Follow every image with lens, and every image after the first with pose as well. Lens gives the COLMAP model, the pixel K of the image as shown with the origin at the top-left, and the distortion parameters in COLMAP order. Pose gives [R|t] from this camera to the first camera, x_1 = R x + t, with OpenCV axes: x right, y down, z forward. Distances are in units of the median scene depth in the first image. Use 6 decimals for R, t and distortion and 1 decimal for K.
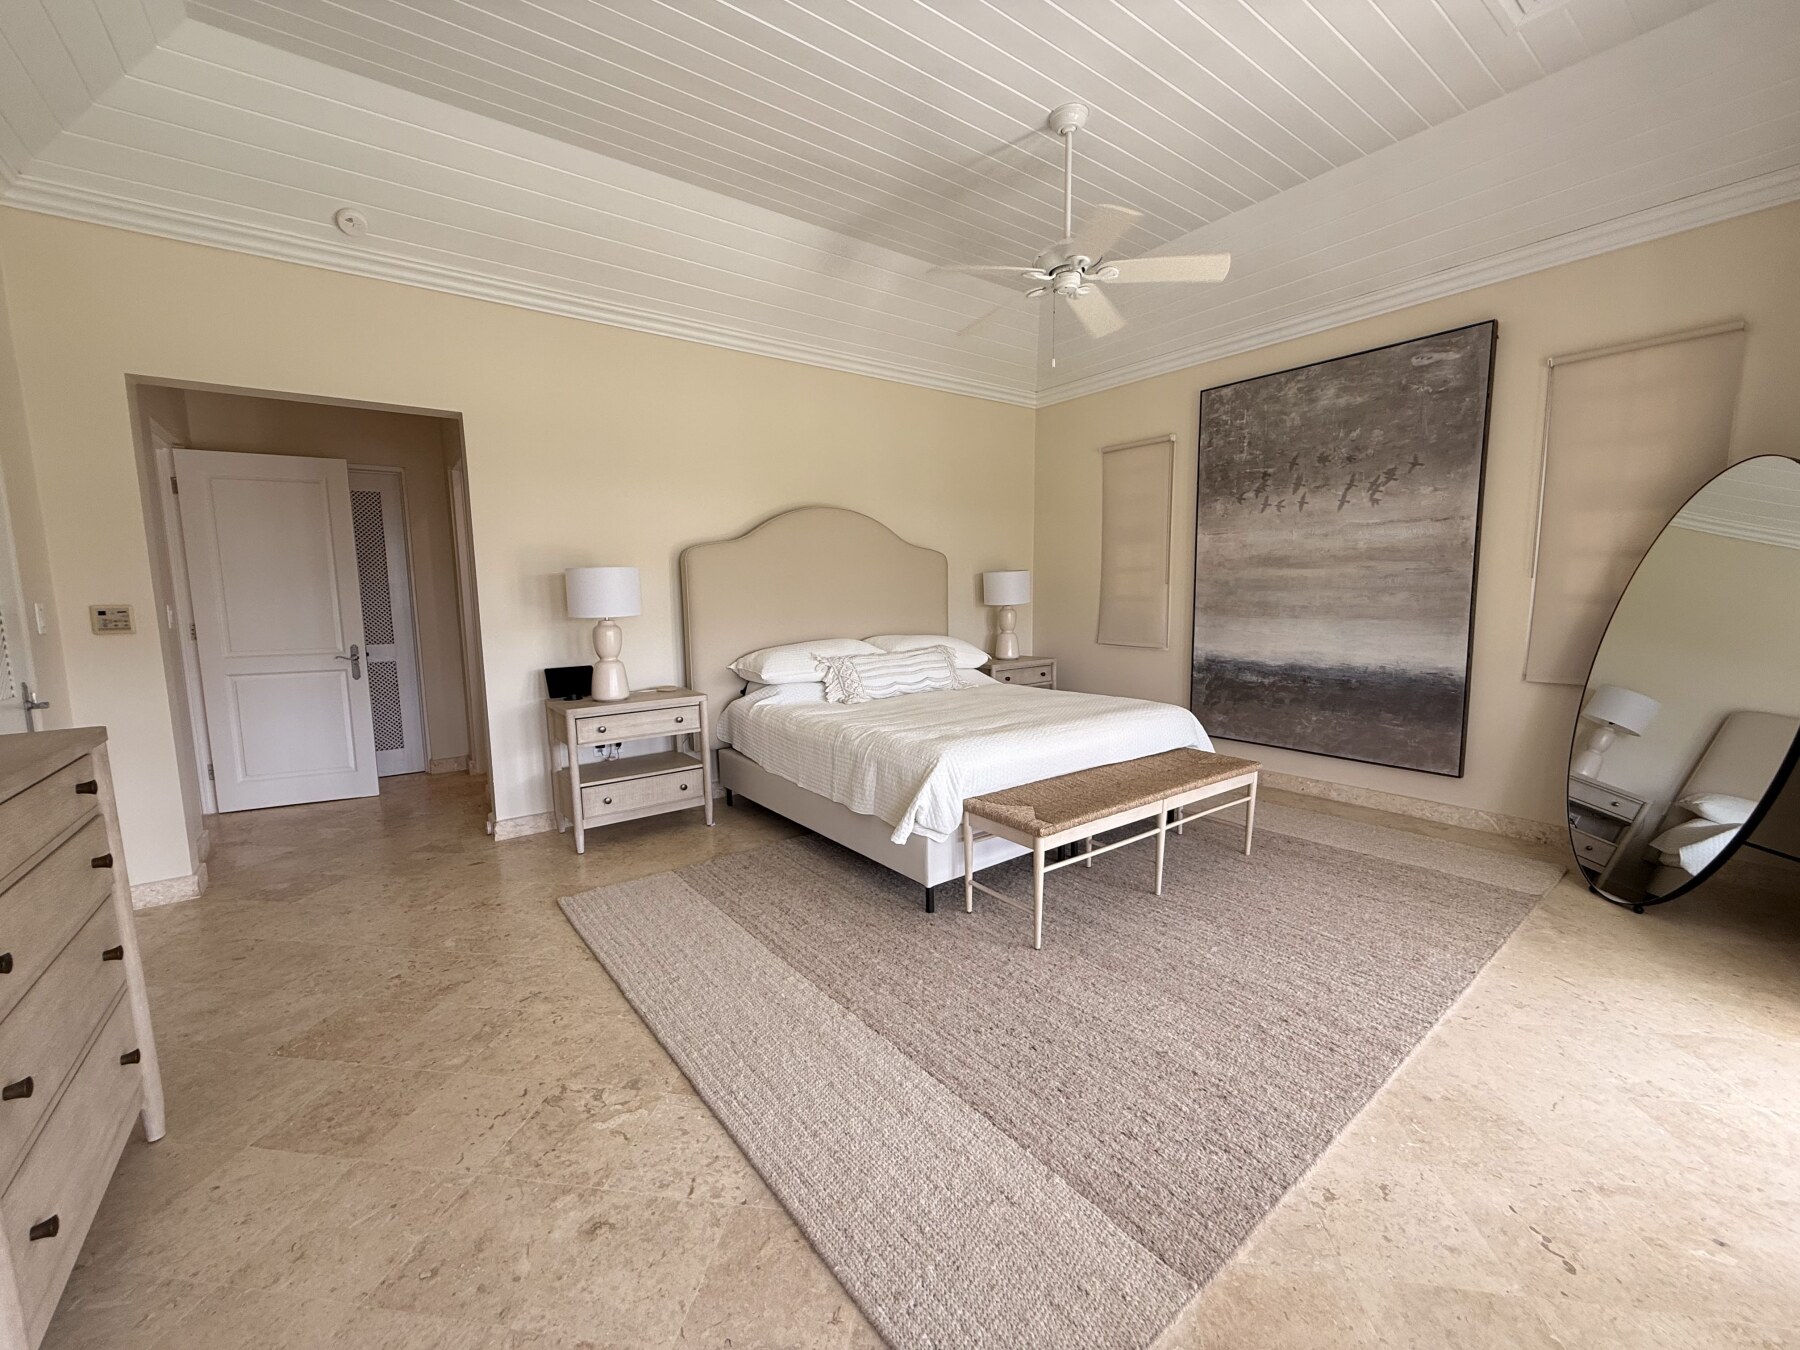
lens RADIAL K [[724.1, 0, 899.9], [0, 724.1, 673.0], [0, 0, 1]] dist [-0.001041, -0.000194]
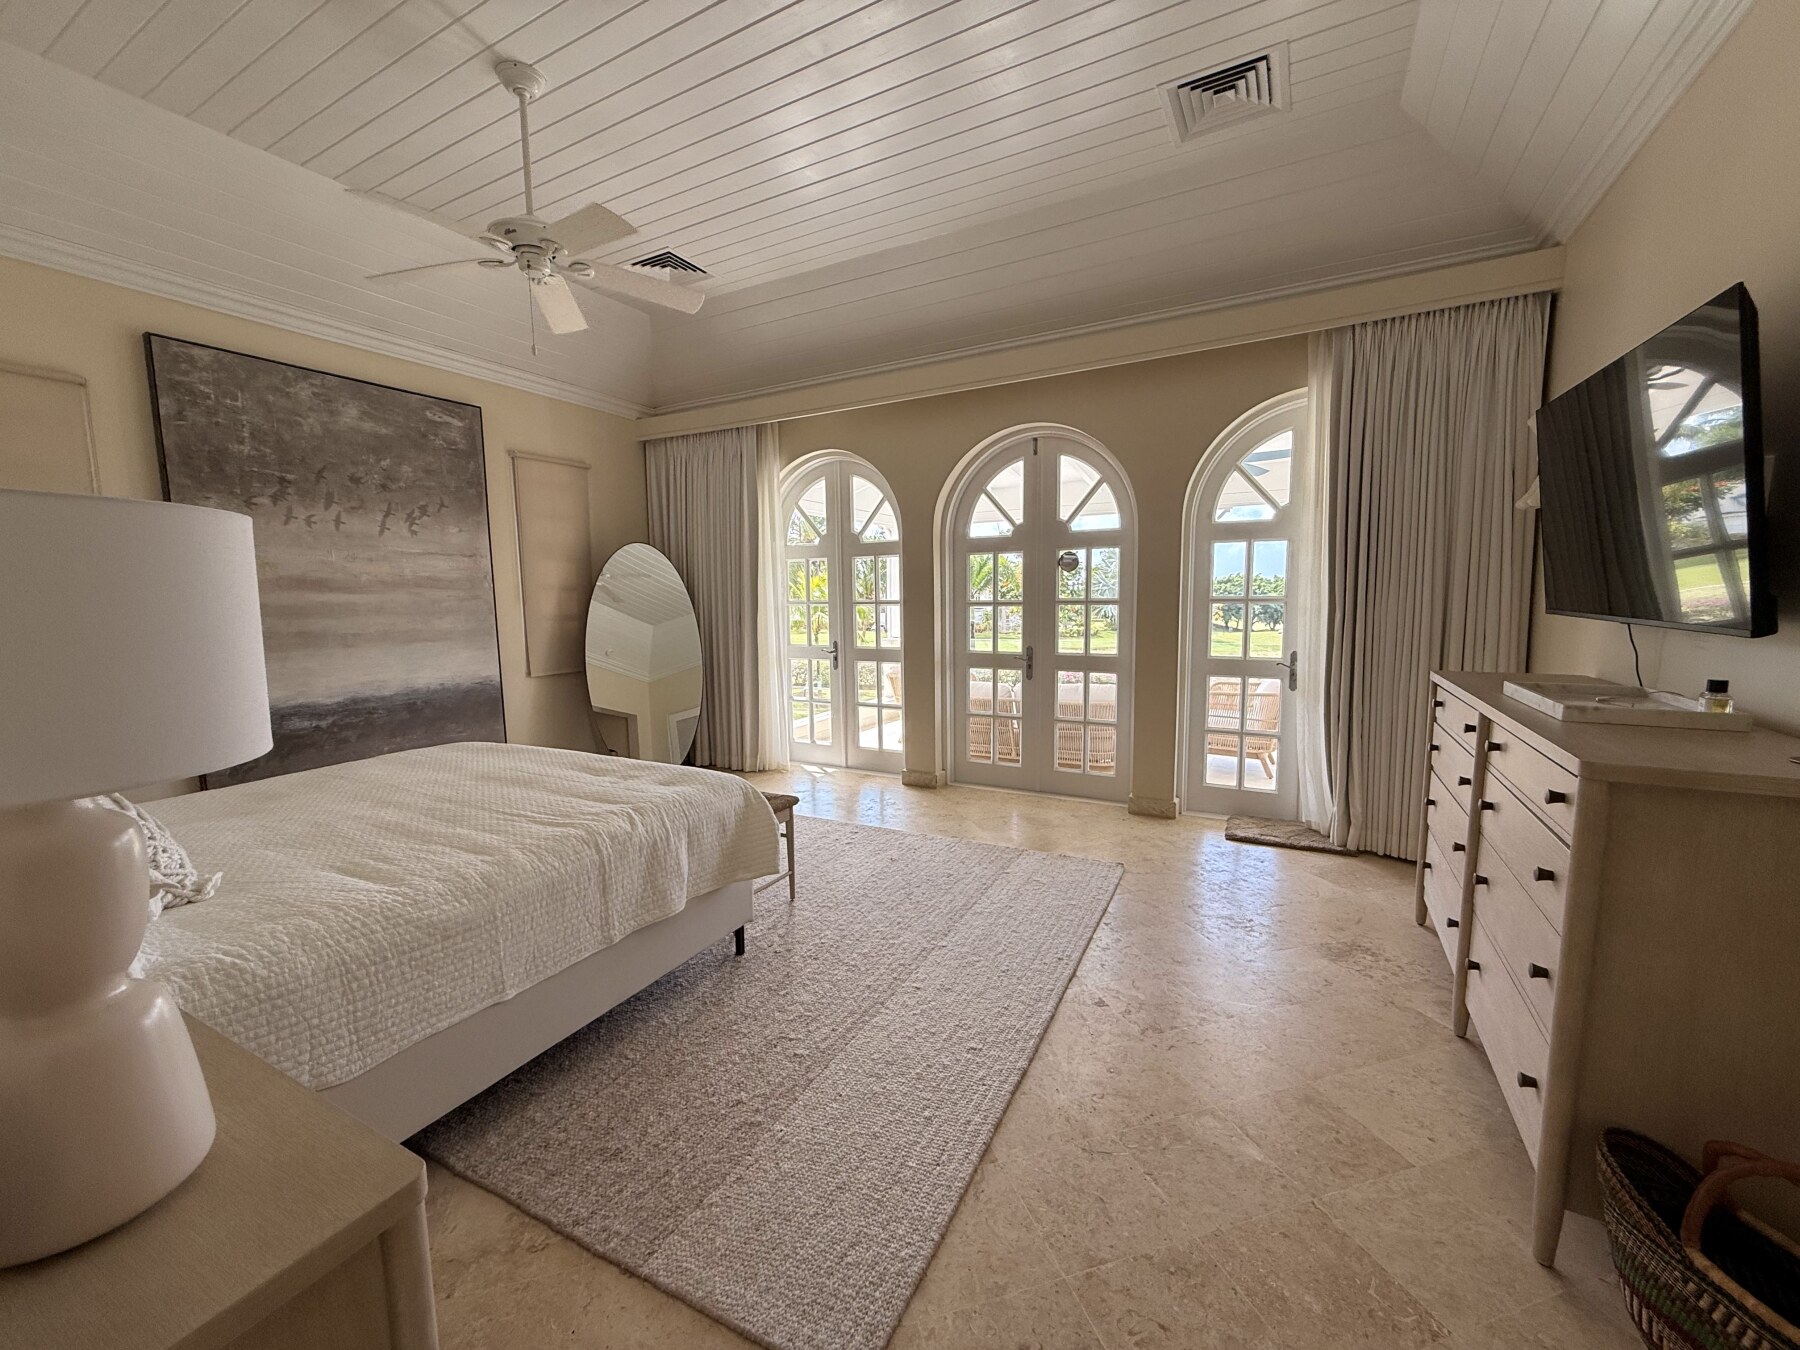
lens RADIAL K [[724.1, 0, 889.3], [0, 724.1, 673.1], [0, 0, 1]] dist [-0.001041, -0.000194]
pose [[-0.415351, -0.076776, 0.906415, -0.604822], [0.125842, 0.982001, 0.140844, -0.092666], [-0.900914, 0.172565, -0.398214, 0.804430]]
